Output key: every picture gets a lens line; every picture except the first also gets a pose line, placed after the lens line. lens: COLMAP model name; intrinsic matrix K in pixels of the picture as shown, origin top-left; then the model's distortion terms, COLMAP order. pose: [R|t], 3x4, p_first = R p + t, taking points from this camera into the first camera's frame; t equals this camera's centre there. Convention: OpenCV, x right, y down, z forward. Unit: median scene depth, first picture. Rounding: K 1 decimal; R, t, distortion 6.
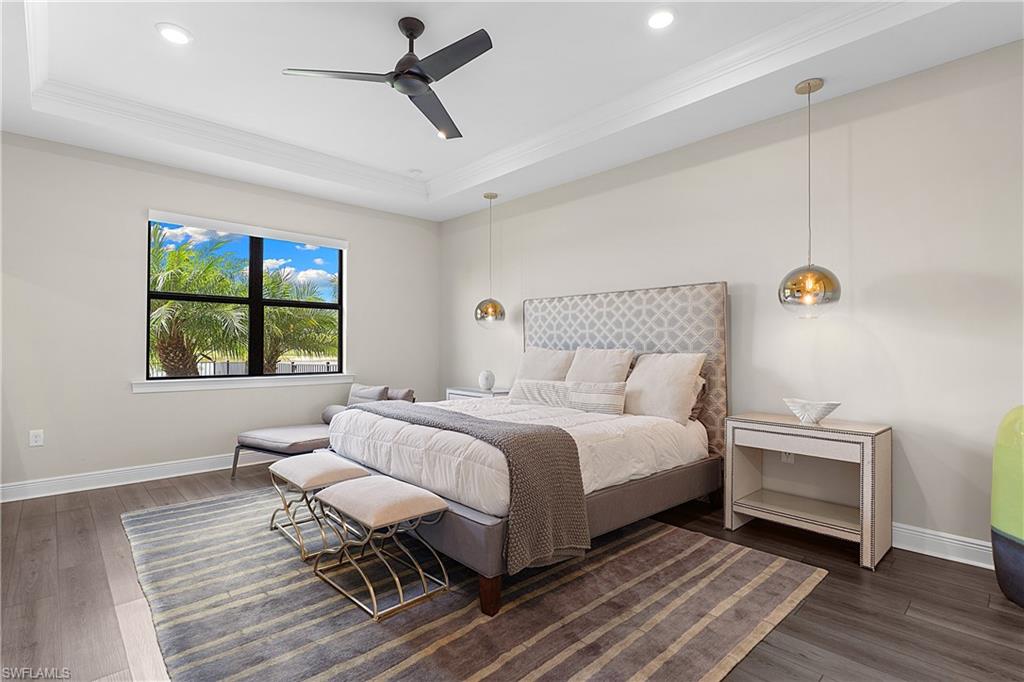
lens RADIAL K [[499.0, 0, 513.3], [0, 499.0, 348.5], [0, 0, 1]] dist [-0.003806, -0.000738]
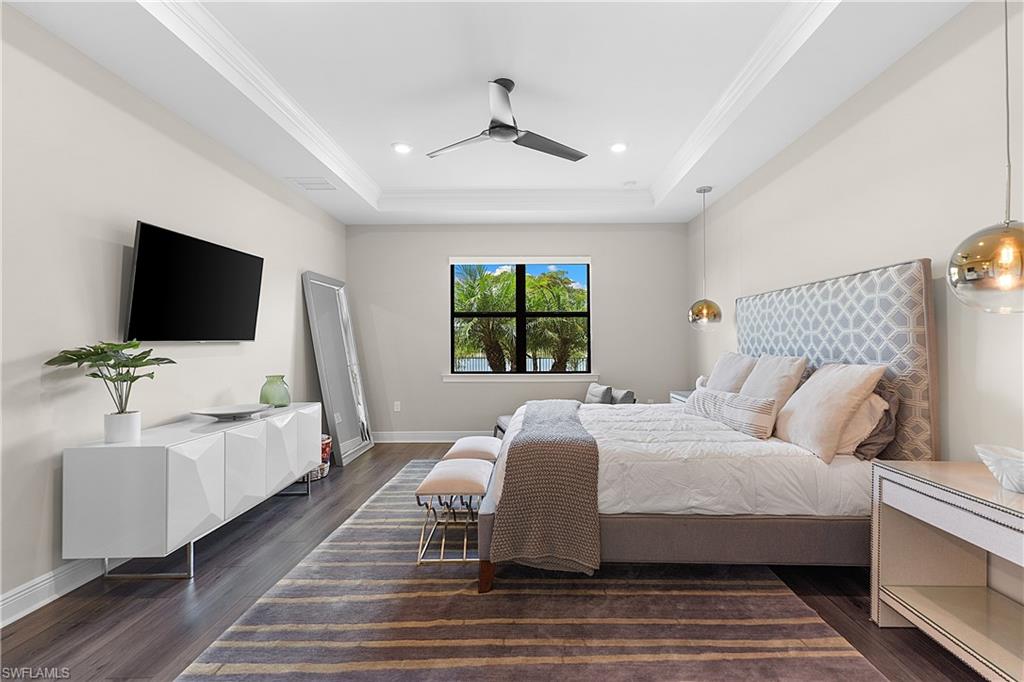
lens RADIAL K [[476.5, 0, 515.8], [0, 476.5, 345.5], [0, 0, 1]] dist [-0.000641, 0.000108]
pose [[0.716859, -0.004993, -0.697200, 0.470739], [0.006404, 0.999979, -0.000576, -0.021351], [0.697188, -0.004052, 0.716877, 0.159759]]
